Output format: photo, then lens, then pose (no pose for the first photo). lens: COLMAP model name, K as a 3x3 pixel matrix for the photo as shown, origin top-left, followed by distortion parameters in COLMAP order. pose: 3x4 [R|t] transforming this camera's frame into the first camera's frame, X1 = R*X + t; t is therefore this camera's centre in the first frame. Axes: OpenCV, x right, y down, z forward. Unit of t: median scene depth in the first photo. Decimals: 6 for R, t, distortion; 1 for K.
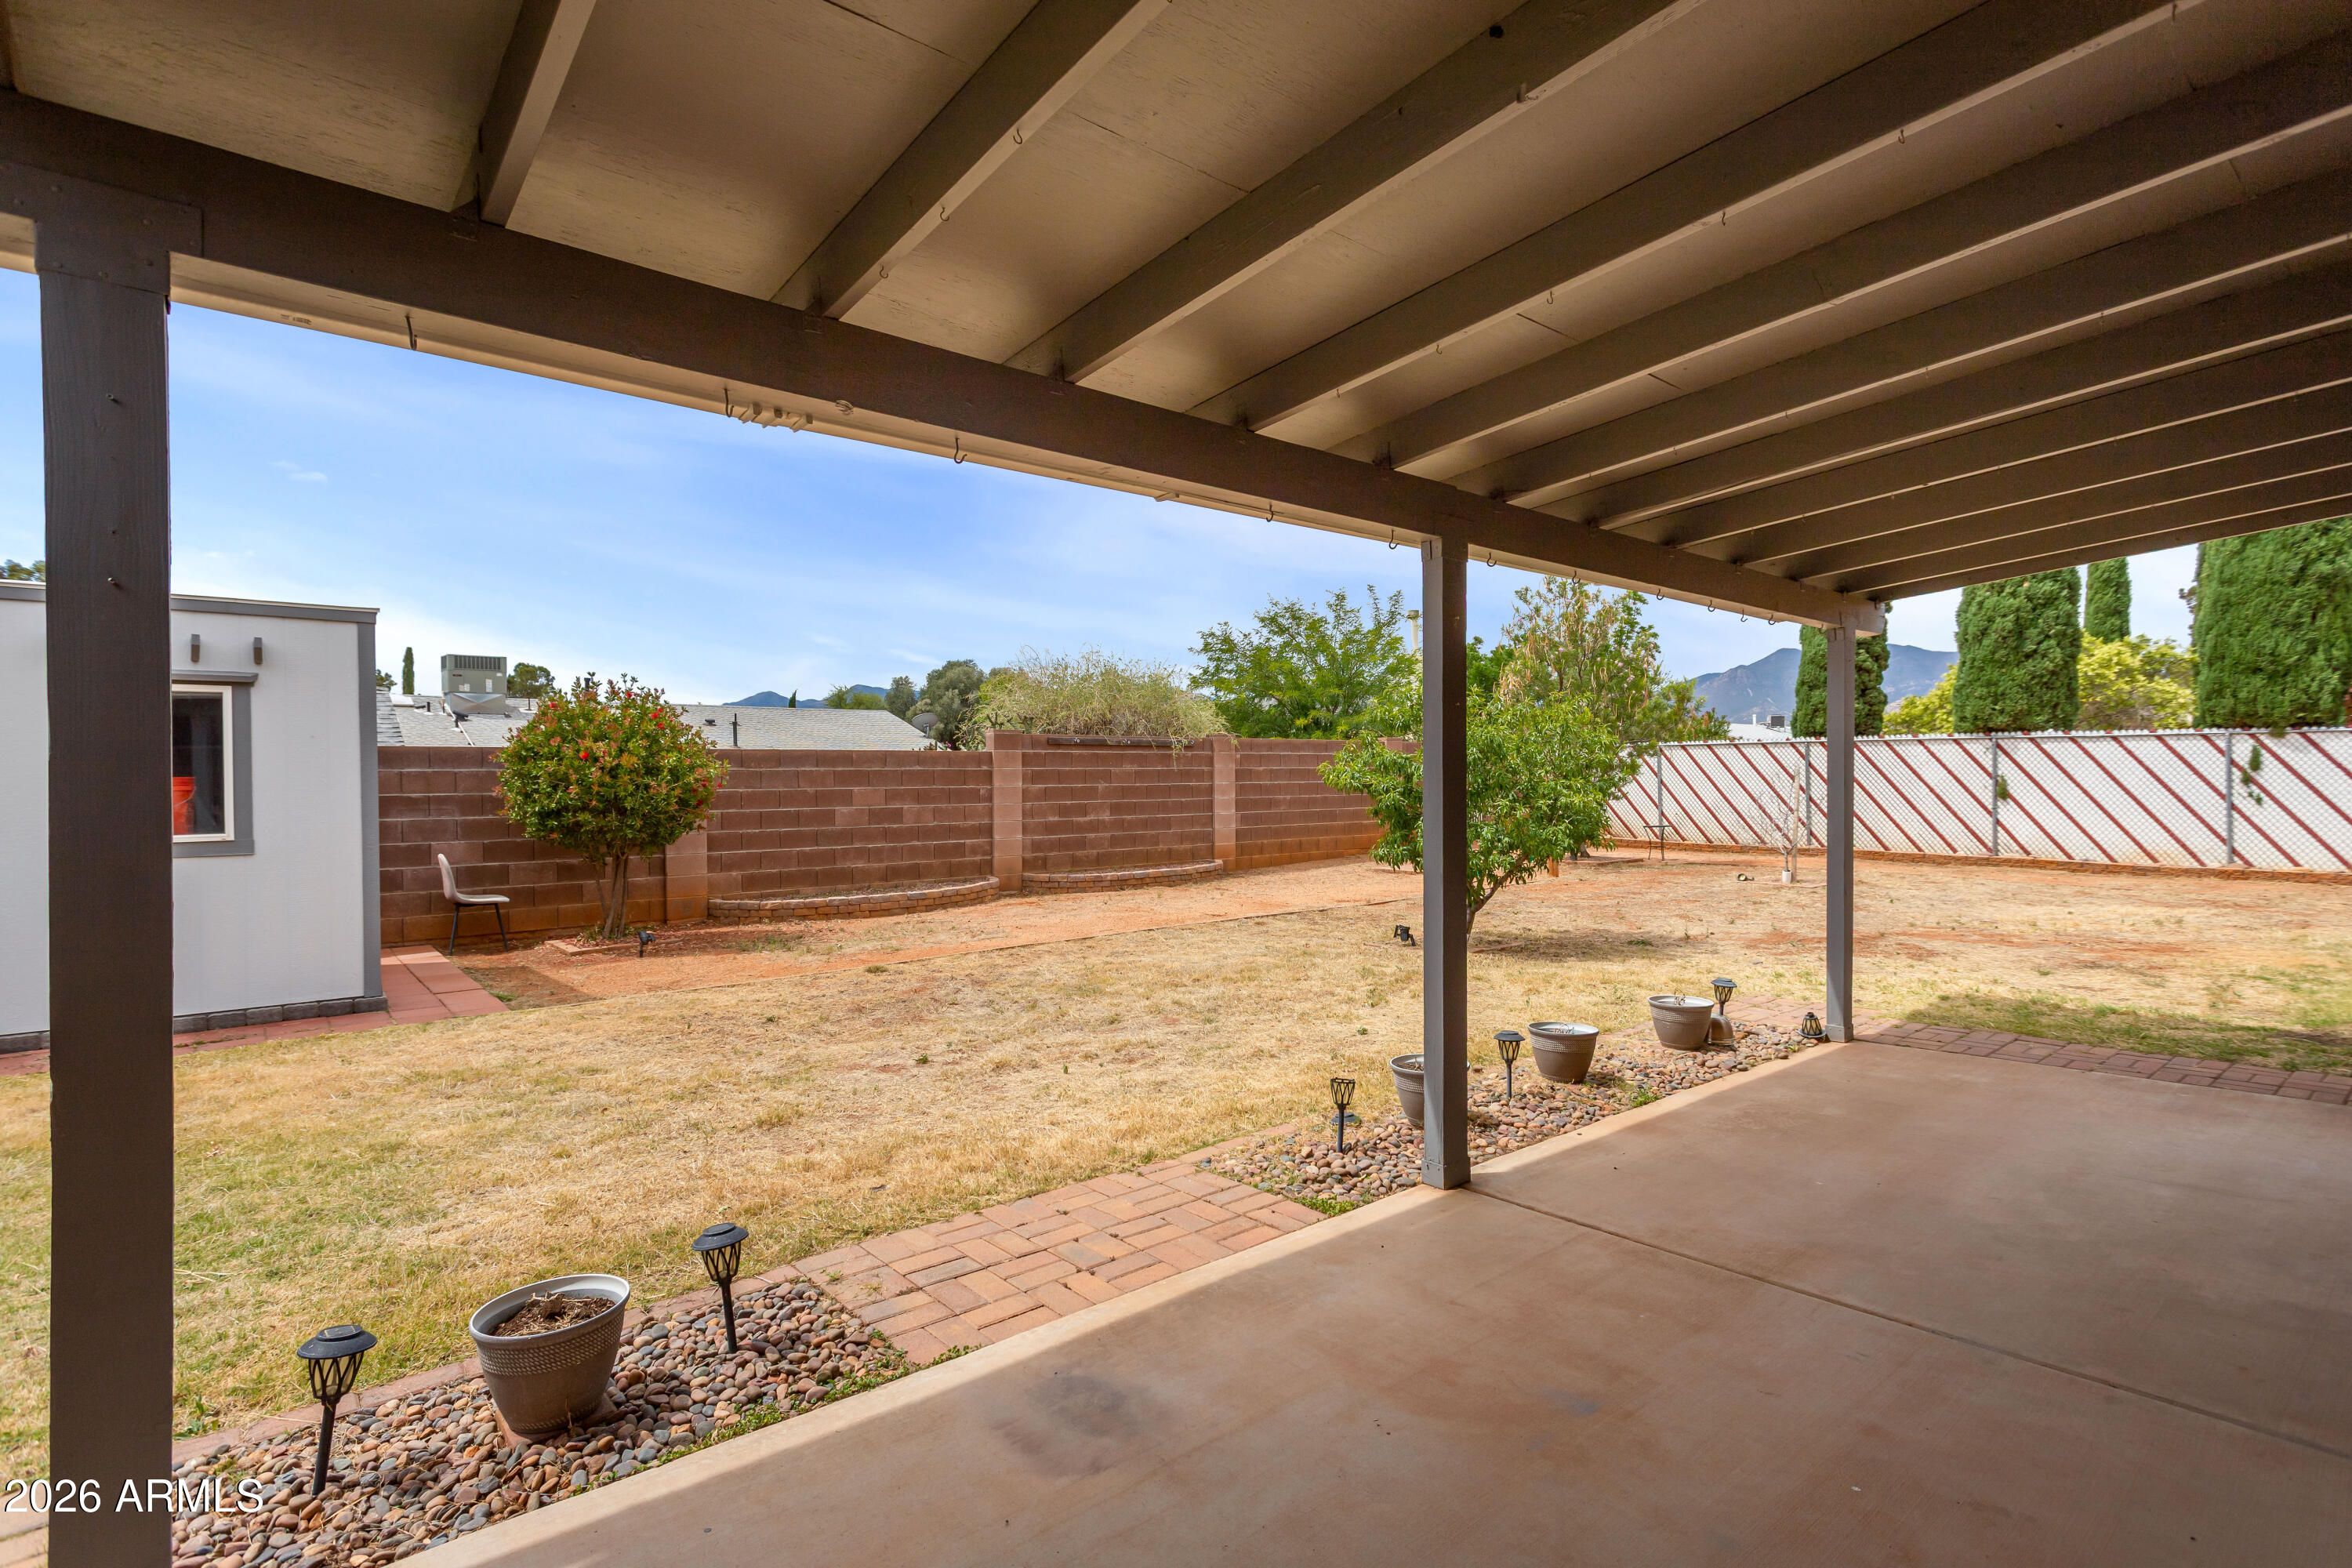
lens RADIAL K [[1144.1, 0, 1176.0], [0, 1144.1, 784.0], [0, 0, 1]] dist [0.017472, -0.000449]
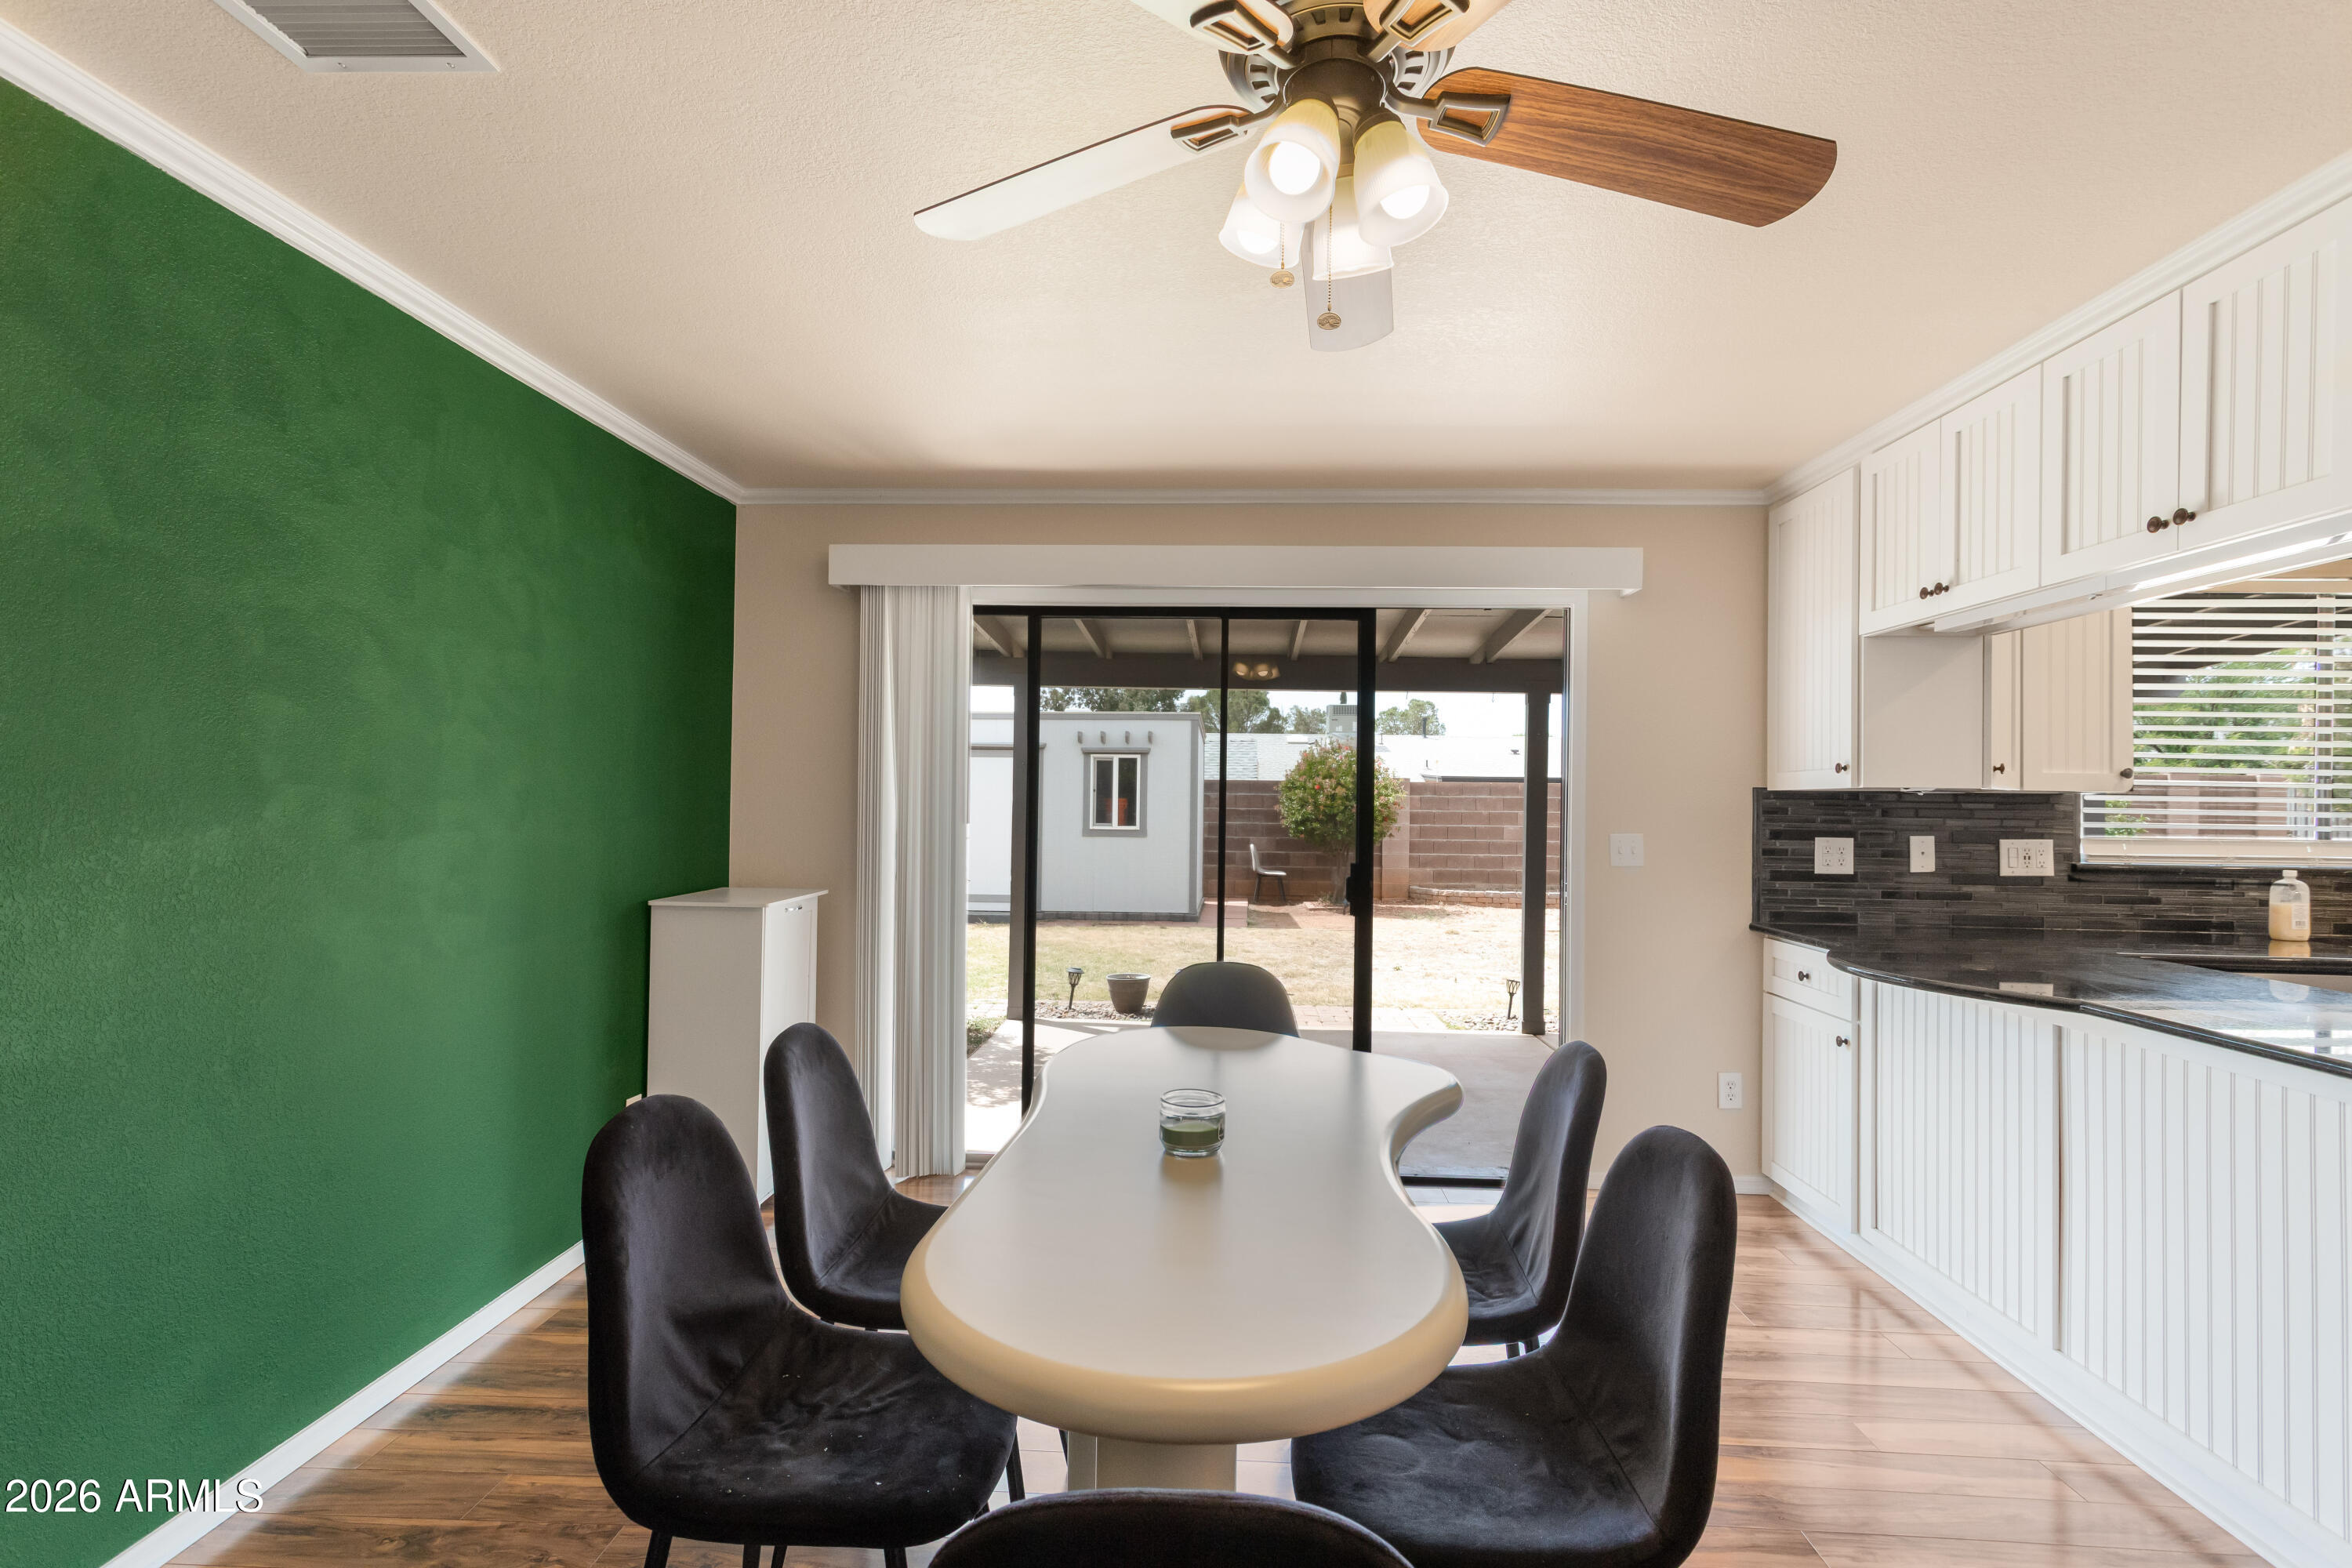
lens RADIAL K [[1120.8, 0, 1176.0], [0, 1120.8, 784.0], [0, 0, 1]] dist [0.002241, -0.000251]
pose [[0.735700, 0.011810, -0.677204, 0.299355], [-0.022313, 0.999728, -0.006806, -0.010471], [0.676939, 0.020118, 0.735764, -0.216243]]
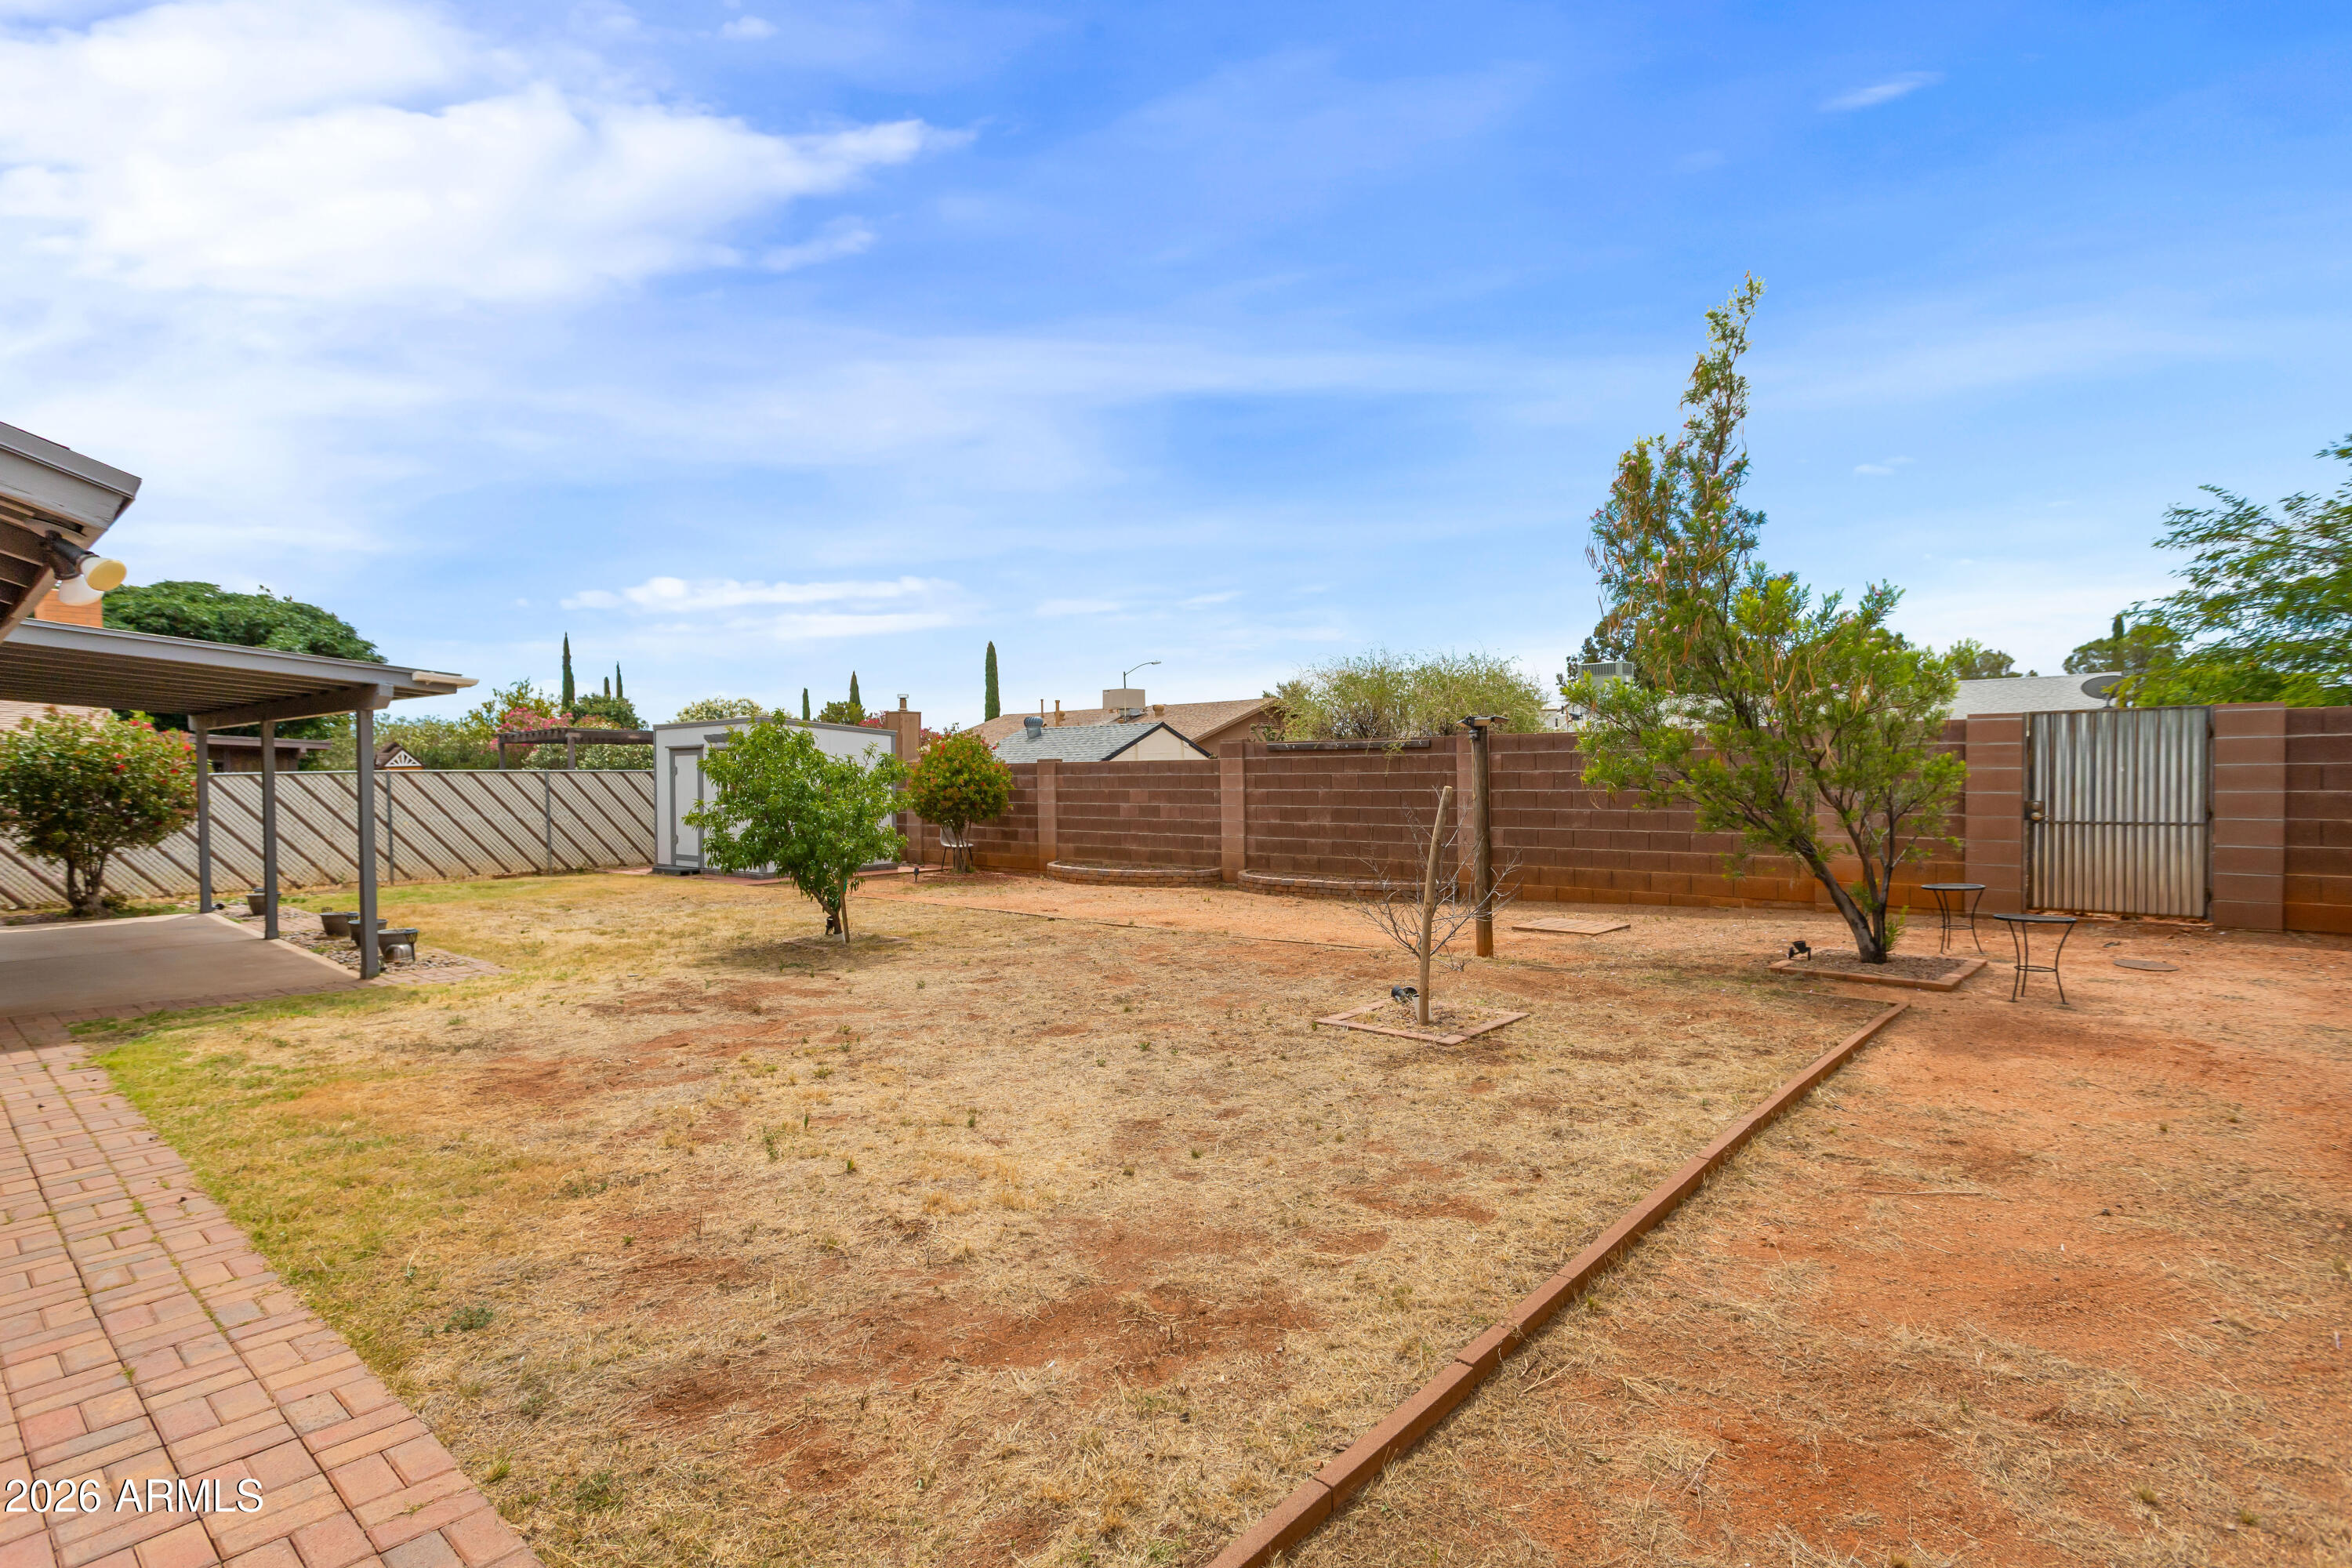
lens RADIAL K [[1144.1, 0, 1176.0], [0, 1144.1, 784.0], [0, 0, 1]] dist [0.017472, -0.000449]
pose [[0.157989, 0.011923, -0.987369, 1.035831], [-0.002185, 0.999929, 0.011726, -0.018406], [0.987438, 0.000305, 0.158004, 0.833558]]
